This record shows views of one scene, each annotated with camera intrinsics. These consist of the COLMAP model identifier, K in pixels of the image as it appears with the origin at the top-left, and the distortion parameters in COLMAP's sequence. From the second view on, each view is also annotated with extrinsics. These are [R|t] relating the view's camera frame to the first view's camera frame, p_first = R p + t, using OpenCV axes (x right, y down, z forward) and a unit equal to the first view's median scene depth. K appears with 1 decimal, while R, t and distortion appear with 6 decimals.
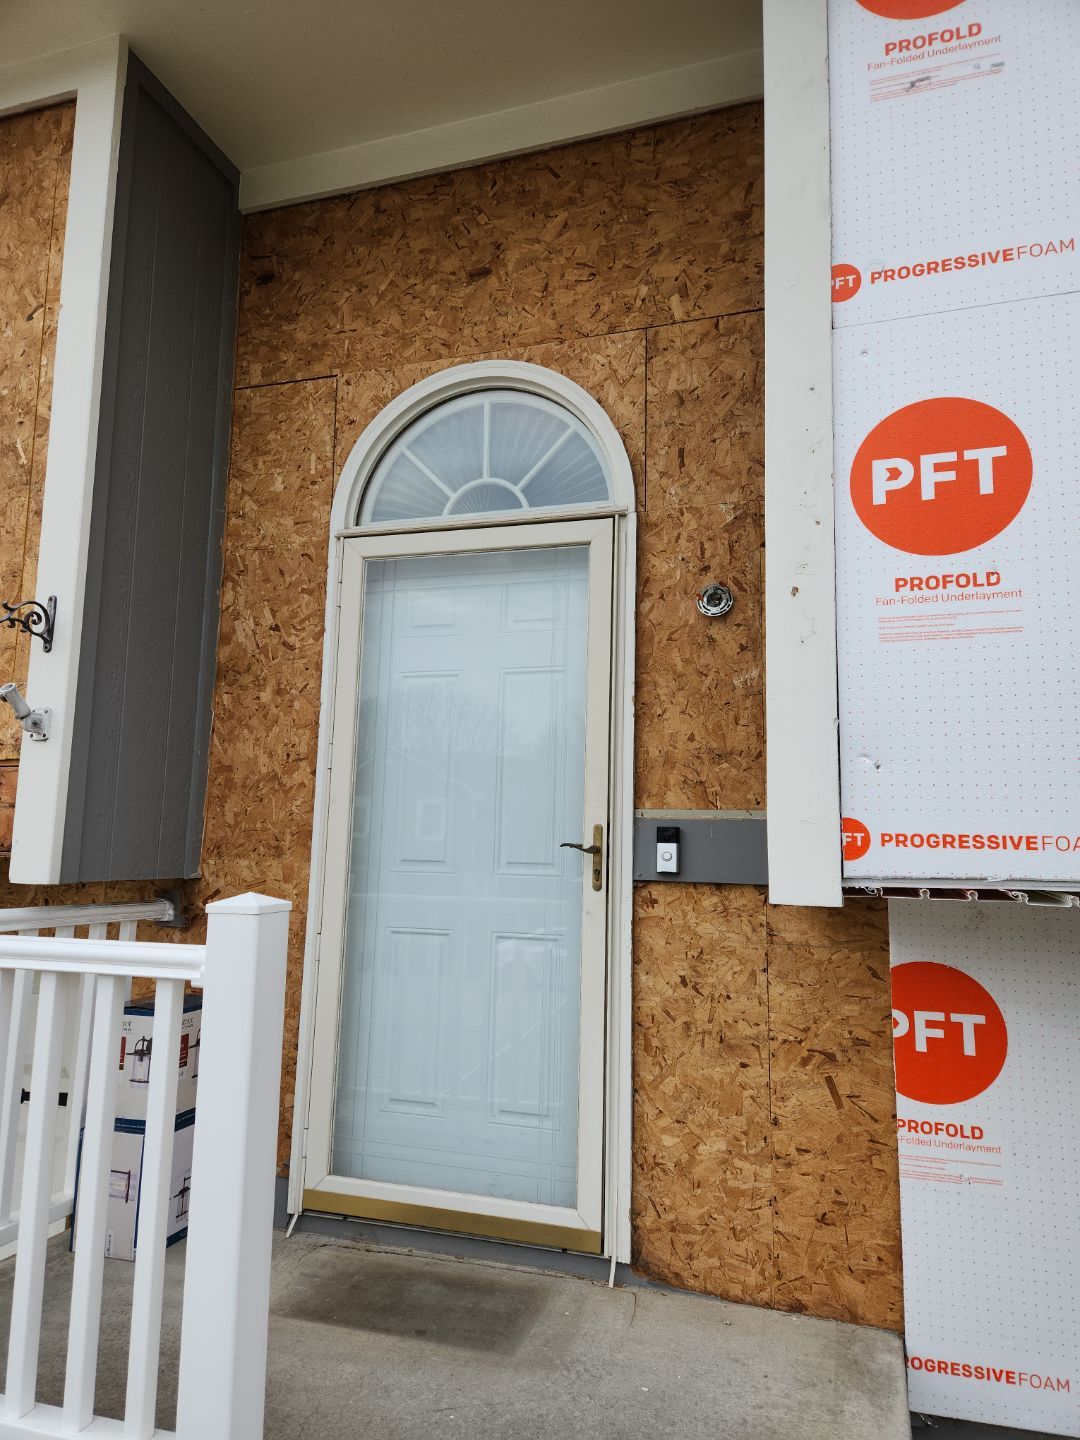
lens RADIAL K [[969.2, 0, 540.0], [0, 969.2, 720.0], [0, 0, 1]] dist [0.076462, -0.069020]
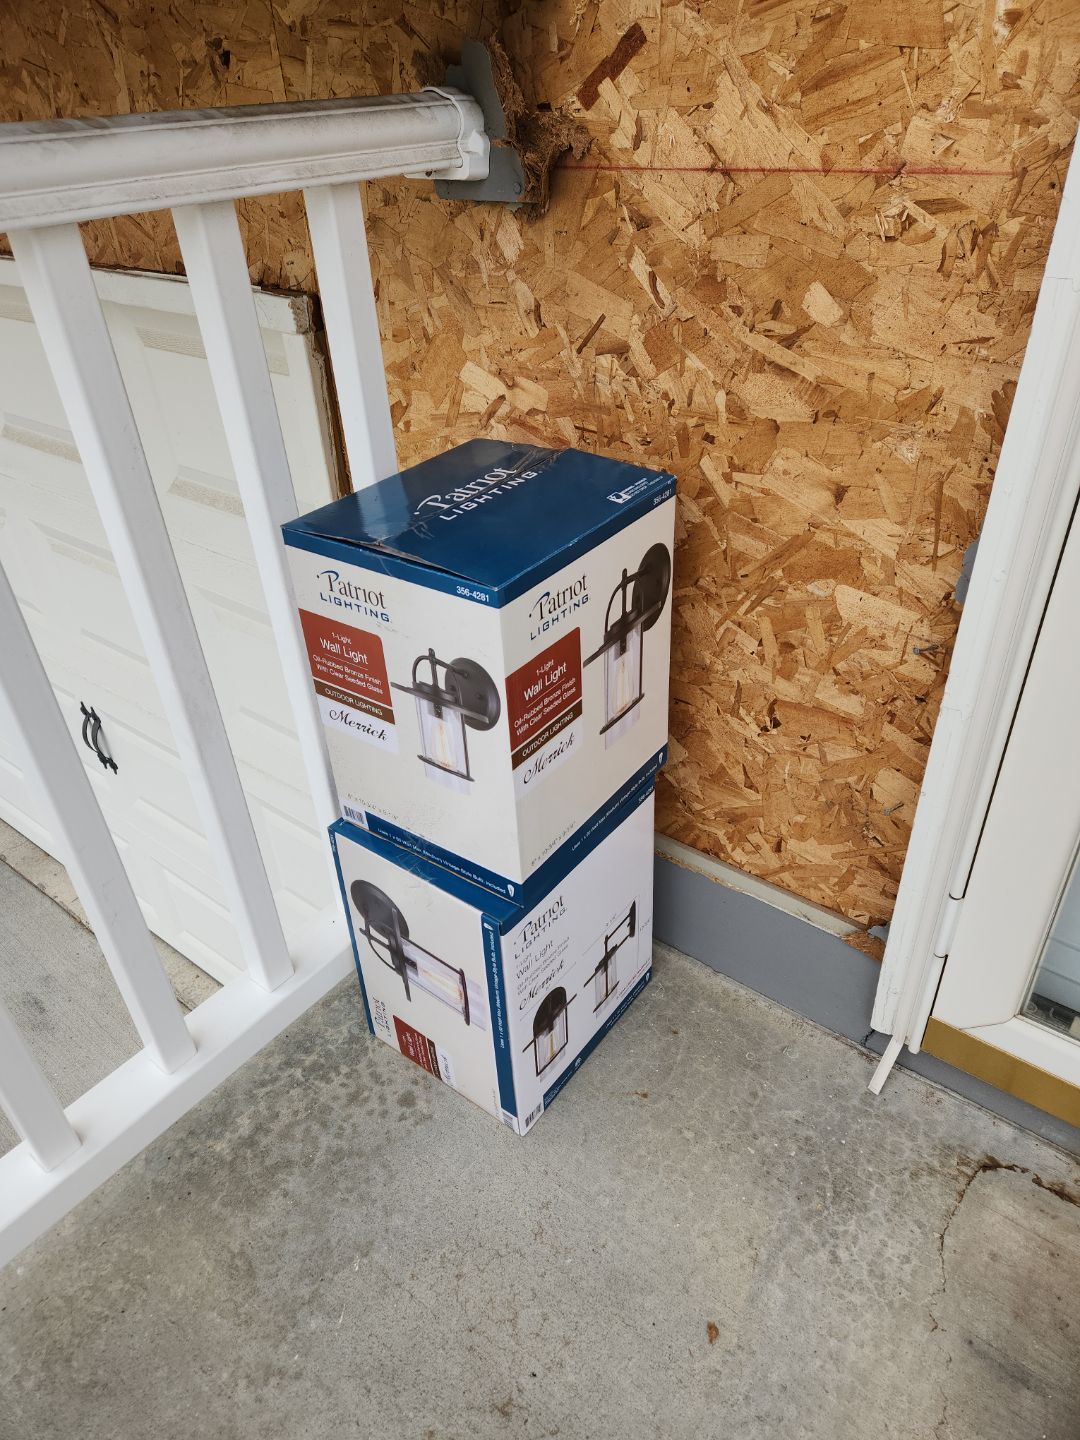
lens RADIAL K [[969.2, 0, 540.0], [0, 969.2, 720.0], [0, 0, 1]] dist [0.076462, -0.069020]
pose [[0.938381, 0.136924, -0.317323, -0.168004], [0.107352, 0.757270, 0.644219, 0.095700], [0.328508, -0.638587, 0.695908, 0.478081]]
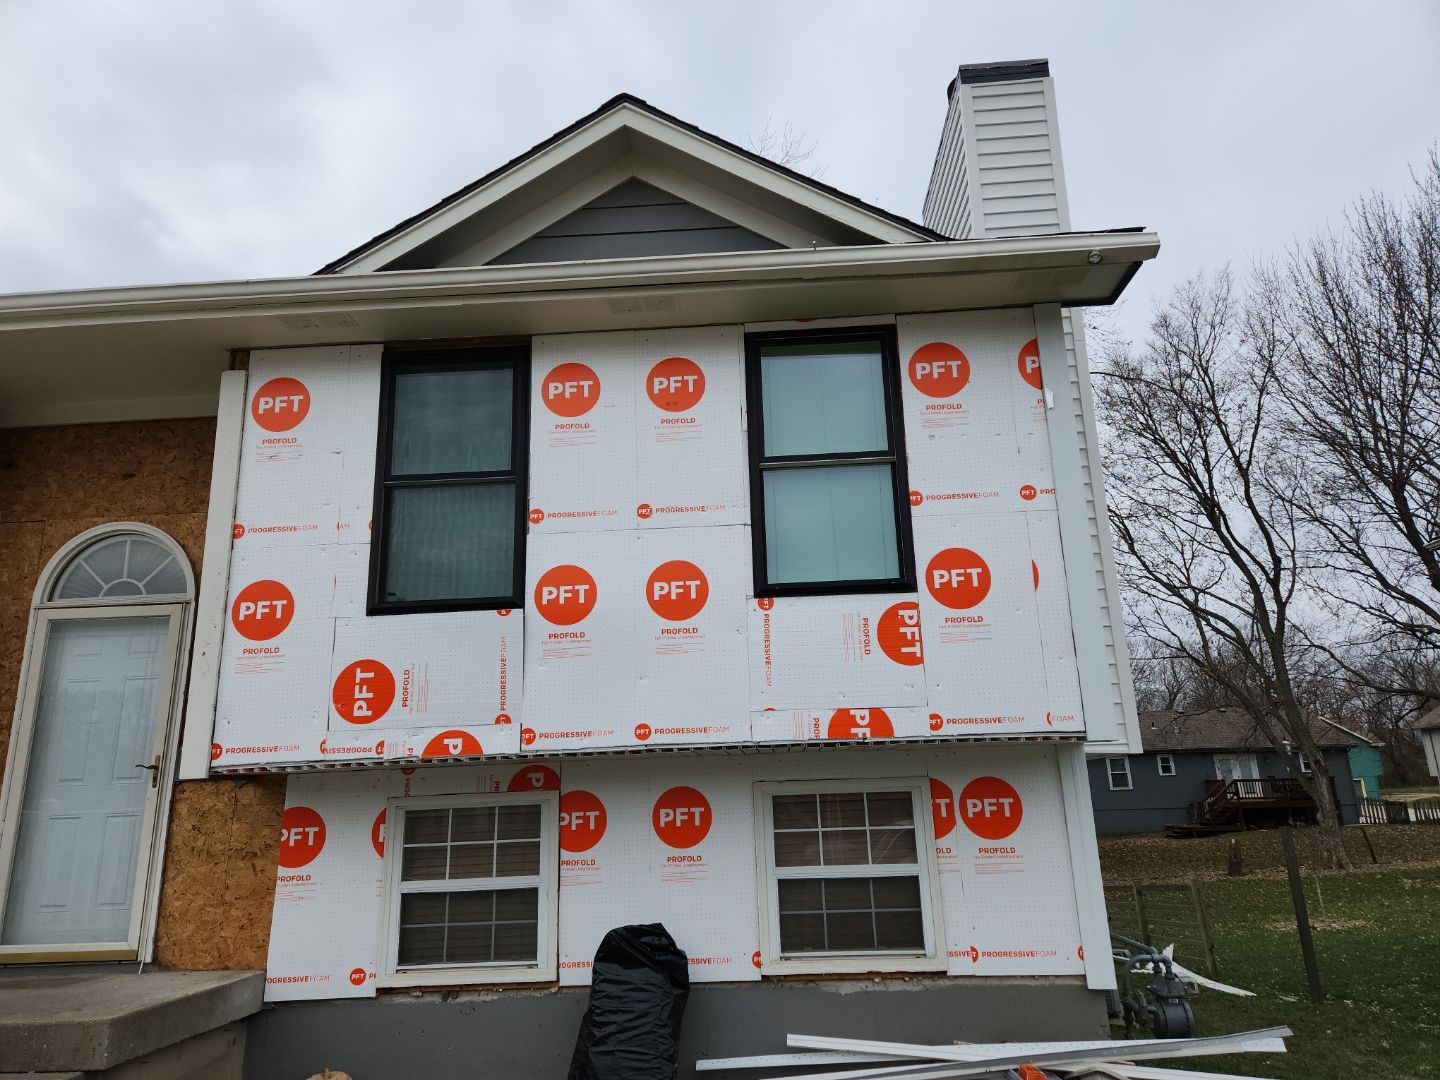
lens RADIAL K [[969.2, 0, 747.2], [0, 969.2, 544.5], [0, 0, 1]] dist [0.076462, -0.069020]
pose [[0.963659, 0.012560, 0.266838, 0.702201], [0.021699, 0.991913, -0.125053, -0.046630], [-0.266251, 0.126298, 0.955594, -1.403438]]
